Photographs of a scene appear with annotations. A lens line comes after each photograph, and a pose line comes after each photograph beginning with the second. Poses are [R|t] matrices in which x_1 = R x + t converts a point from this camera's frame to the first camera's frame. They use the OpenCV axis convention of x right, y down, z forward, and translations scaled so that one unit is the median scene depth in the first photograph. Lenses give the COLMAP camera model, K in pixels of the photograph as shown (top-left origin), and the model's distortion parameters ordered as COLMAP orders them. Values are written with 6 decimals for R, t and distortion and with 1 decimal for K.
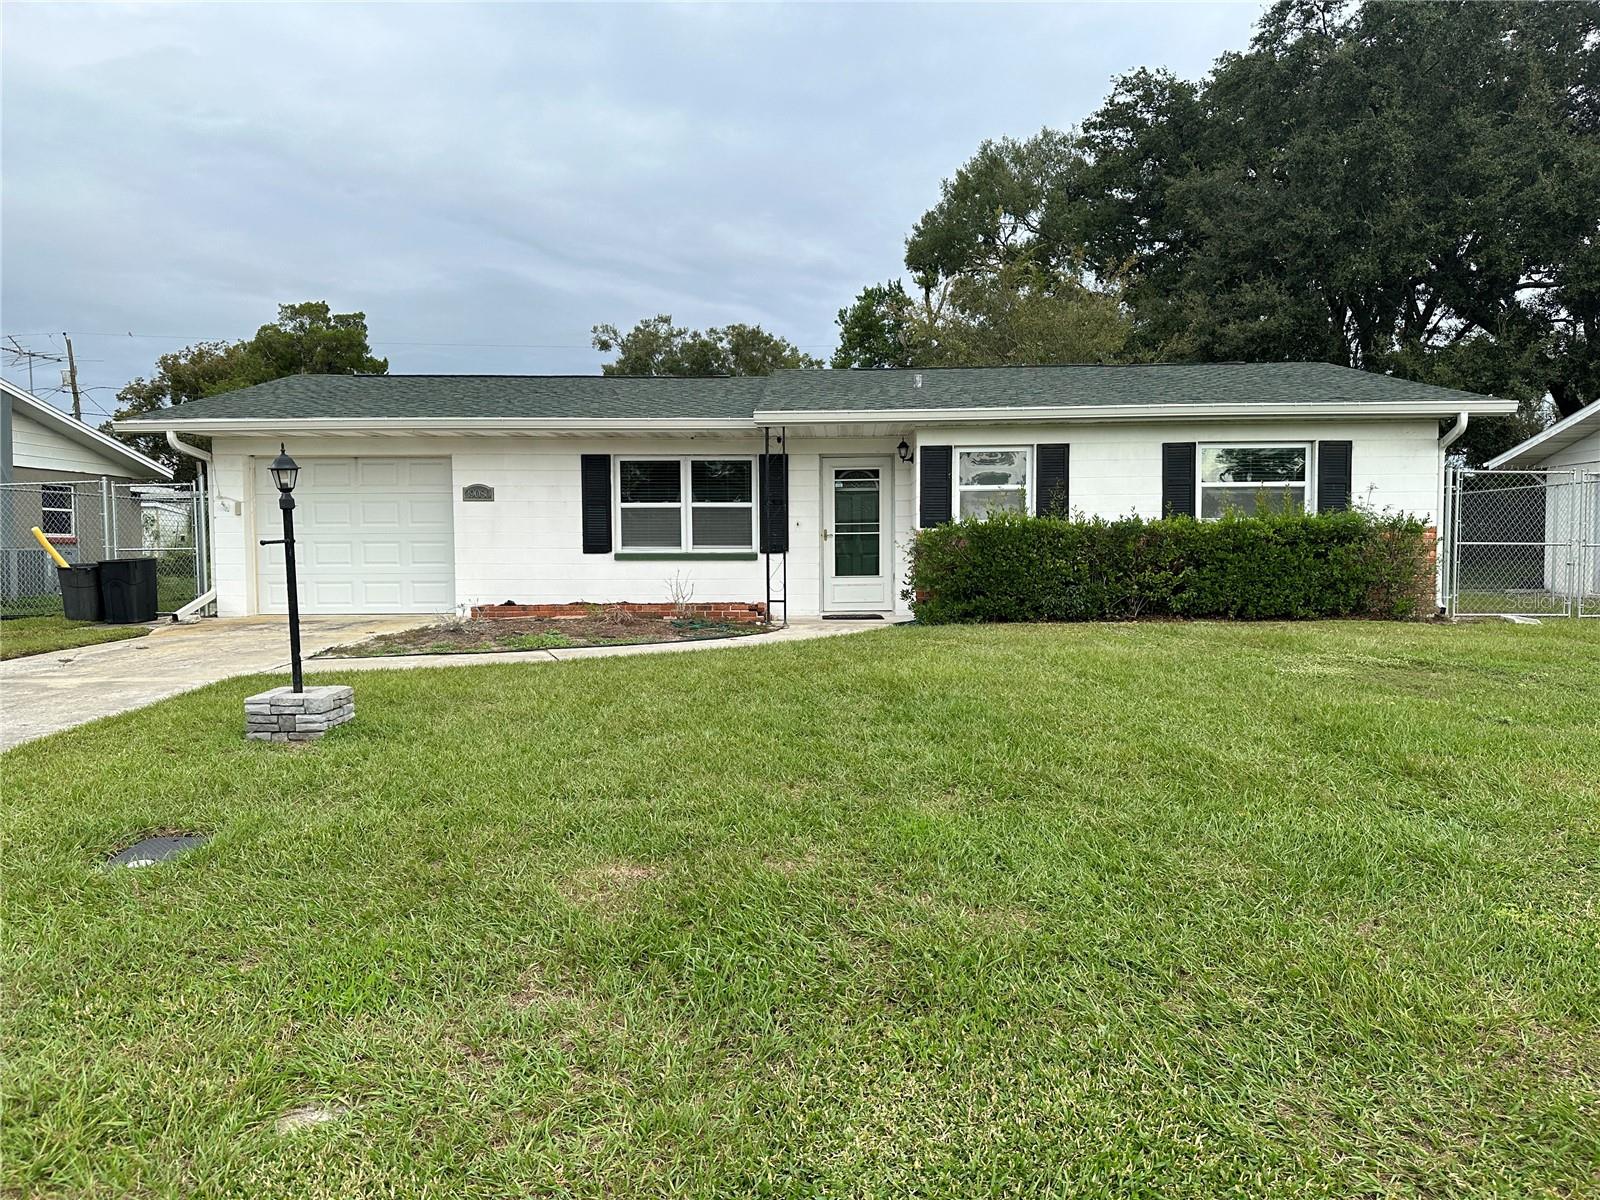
lens RADIAL K [[1126.5, 0, 794.9], [0, 1126.5, 602.9], [0, 0, 1]] dist [0.057379, -0.065346]
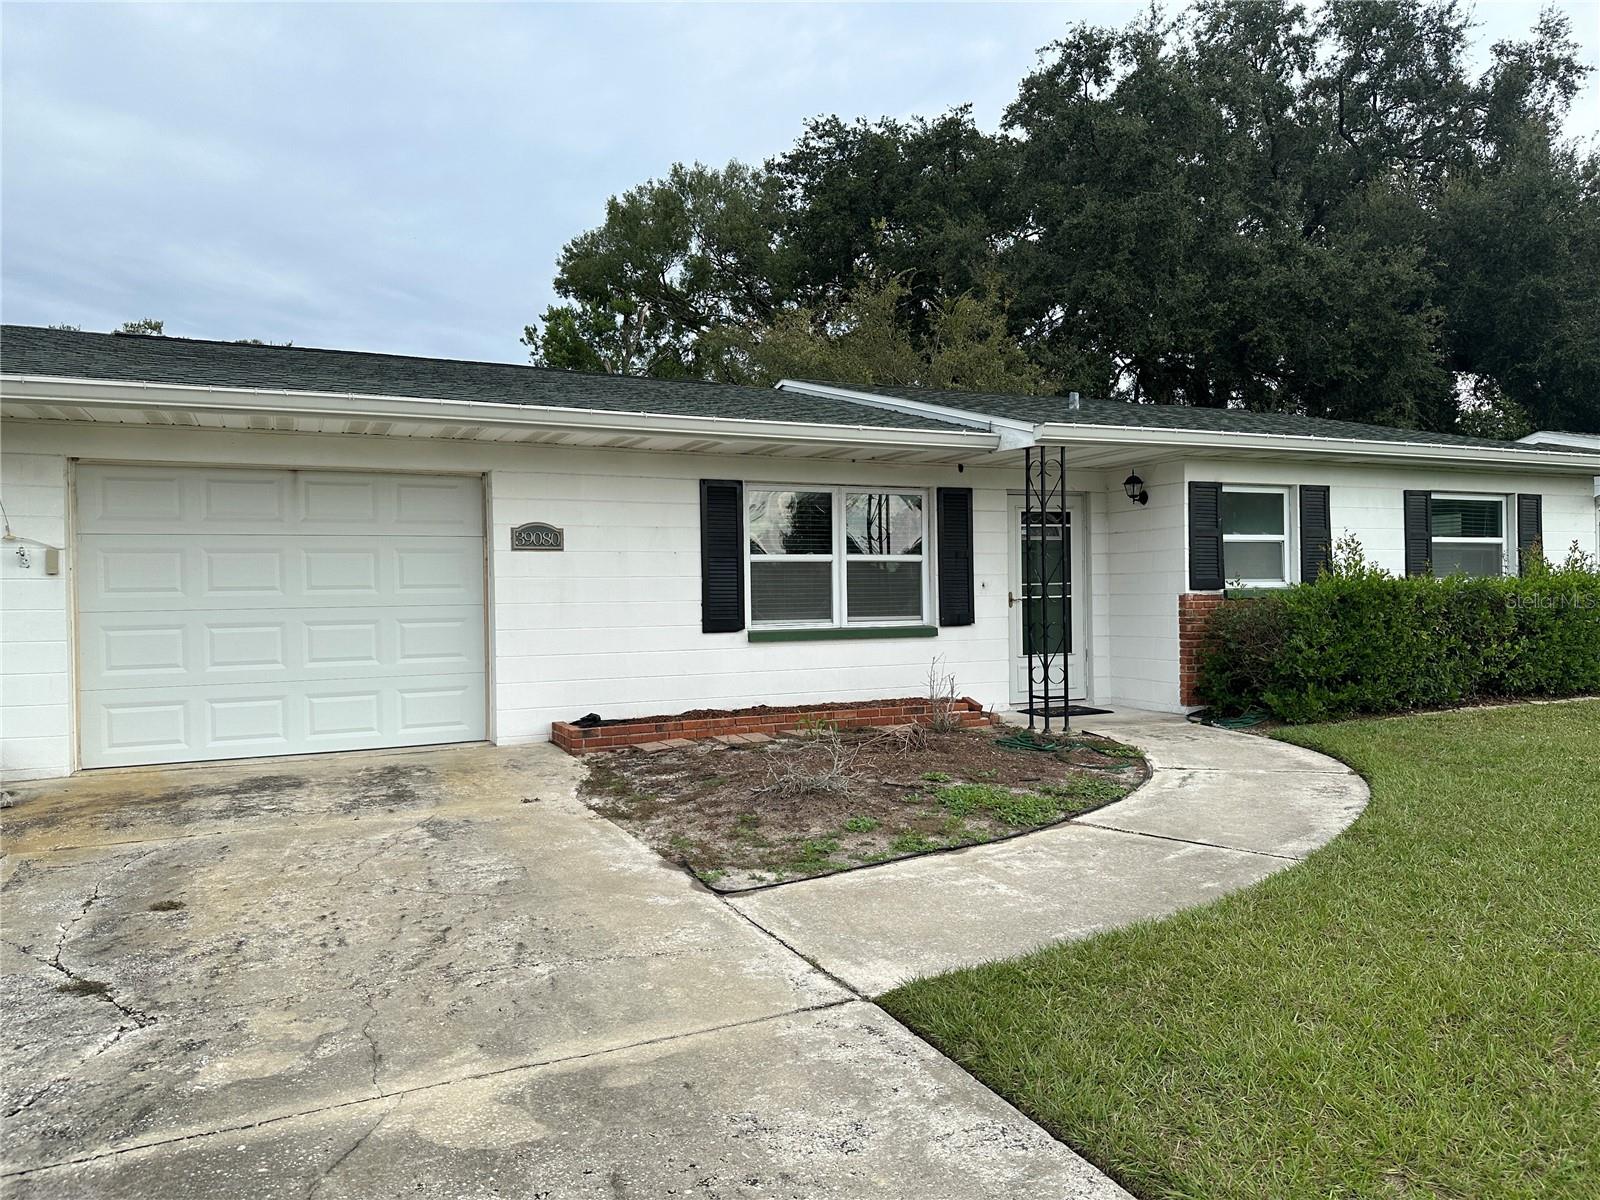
lens RADIAL K [[1126.5, 0, 799.6], [0, 1126.5, 600.4], [0, 0, 1]] dist [0.057379, -0.065346]
pose [[0.889990, -0.011988, 0.455822, -0.429207], [0.033989, 0.998617, -0.040100, -0.034885], [-0.454711, 0.051181, 0.889167, 0.407156]]
